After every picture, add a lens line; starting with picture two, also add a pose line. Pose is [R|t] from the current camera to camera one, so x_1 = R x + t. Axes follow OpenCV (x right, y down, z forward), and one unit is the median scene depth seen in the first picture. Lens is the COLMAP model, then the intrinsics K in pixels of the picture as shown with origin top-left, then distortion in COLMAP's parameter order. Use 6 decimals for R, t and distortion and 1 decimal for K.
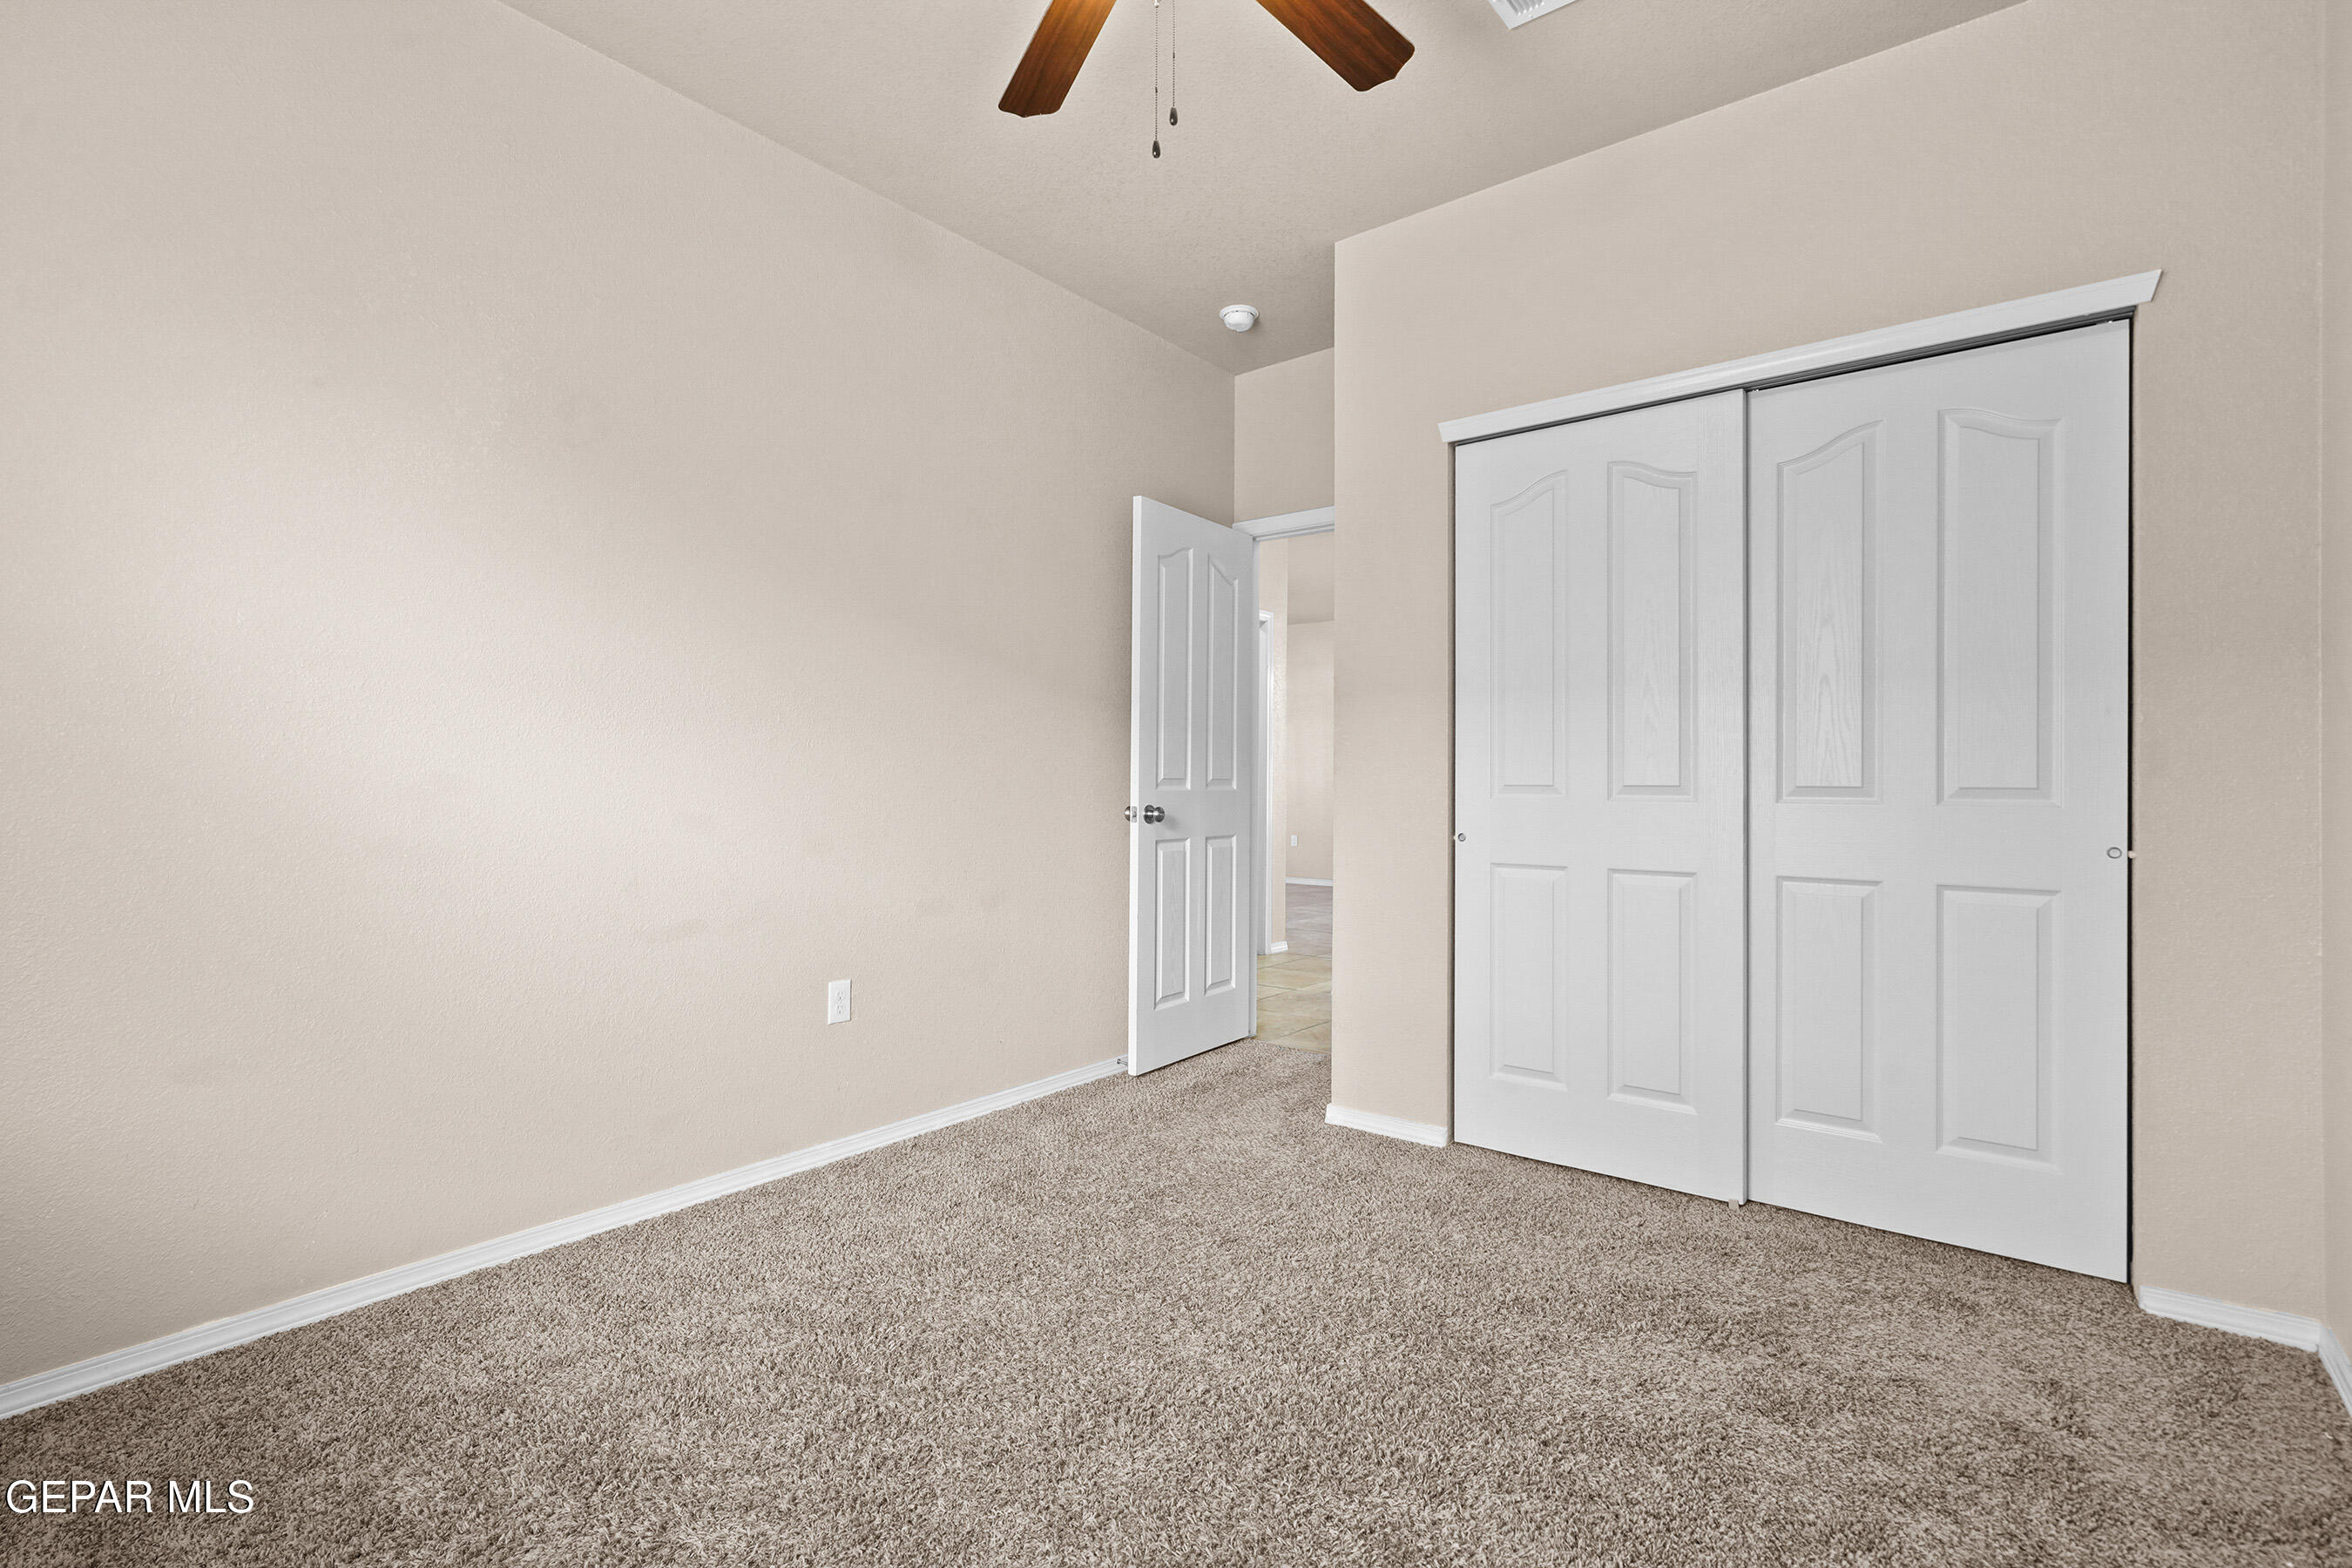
lens RADIAL K [[1041.5, 0, 1176.0], [0, 1041.5, 784.0], [0, 0, 1]] dist [0.000082, 0.000002]
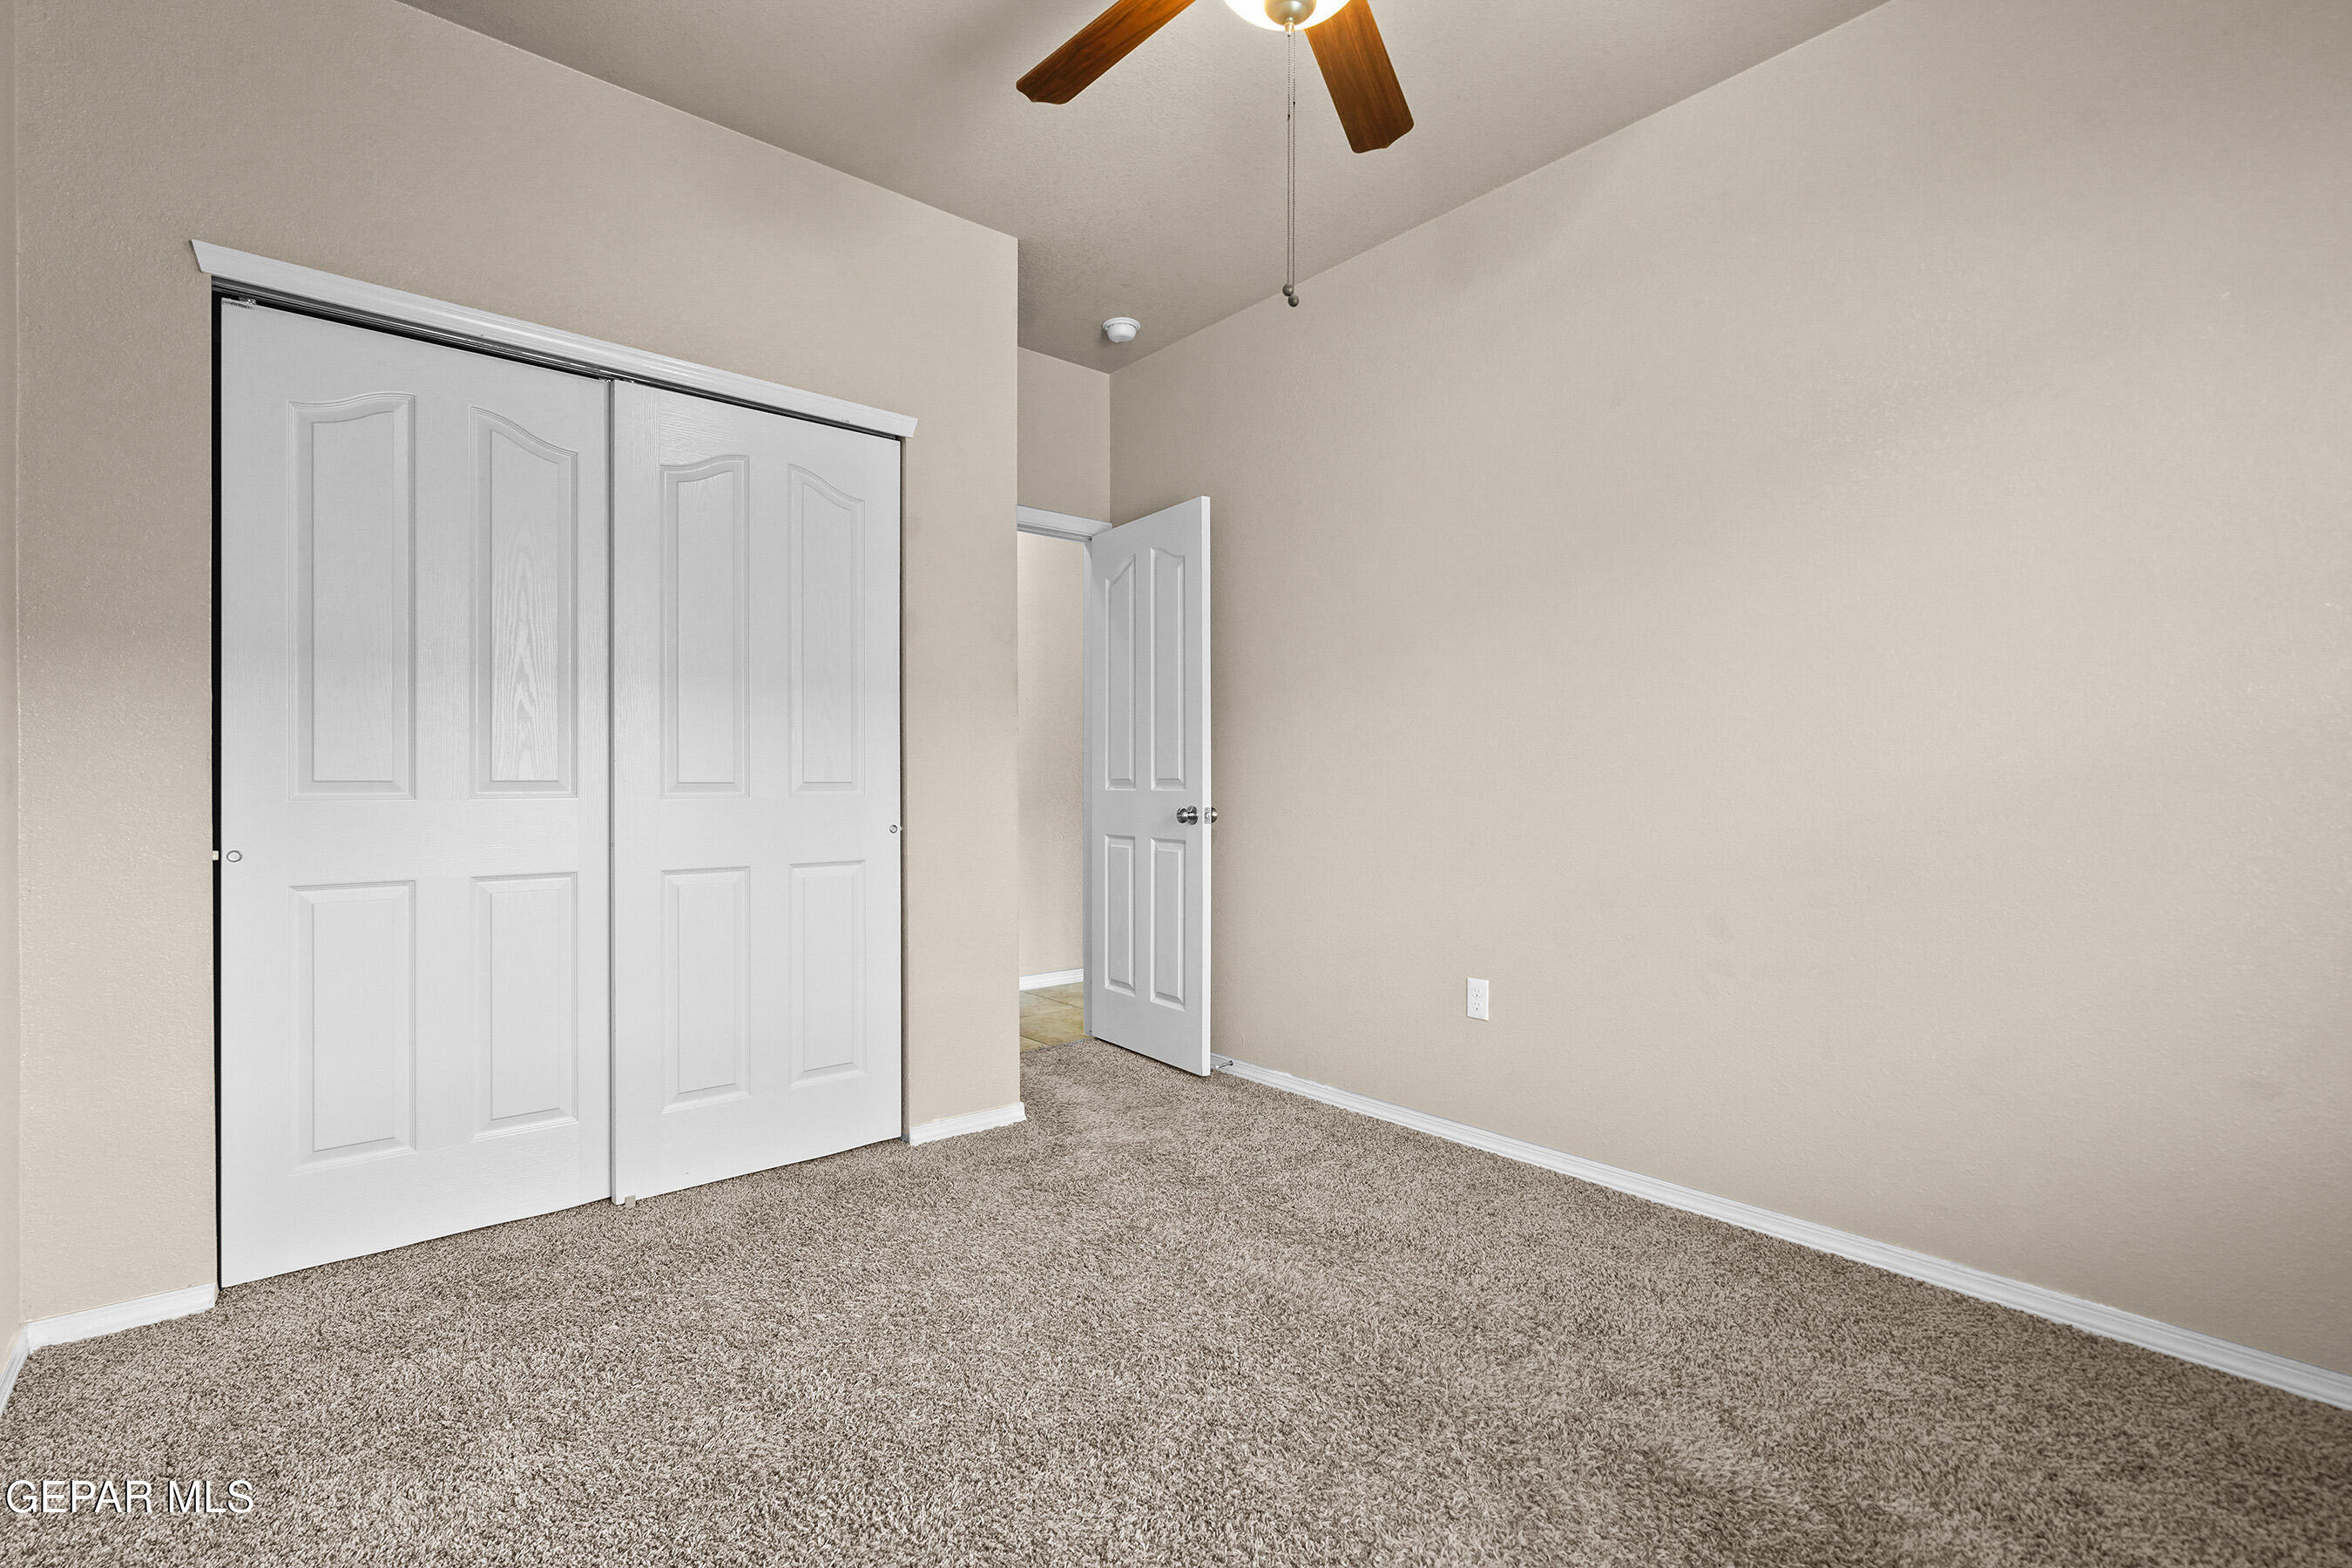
lens RADIAL K [[1086.6, 0, 1172.1], [0, 1086.6, 780.7], [0, 0, 1]] dist [-0.000005, -0.000090]
pose [[0.219466, -0.006768, 0.975597, -0.437889], [0.002103, 0.999977, 0.006464, -0.004776], [-0.975618, 0.000633, 0.219475, 0.321880]]
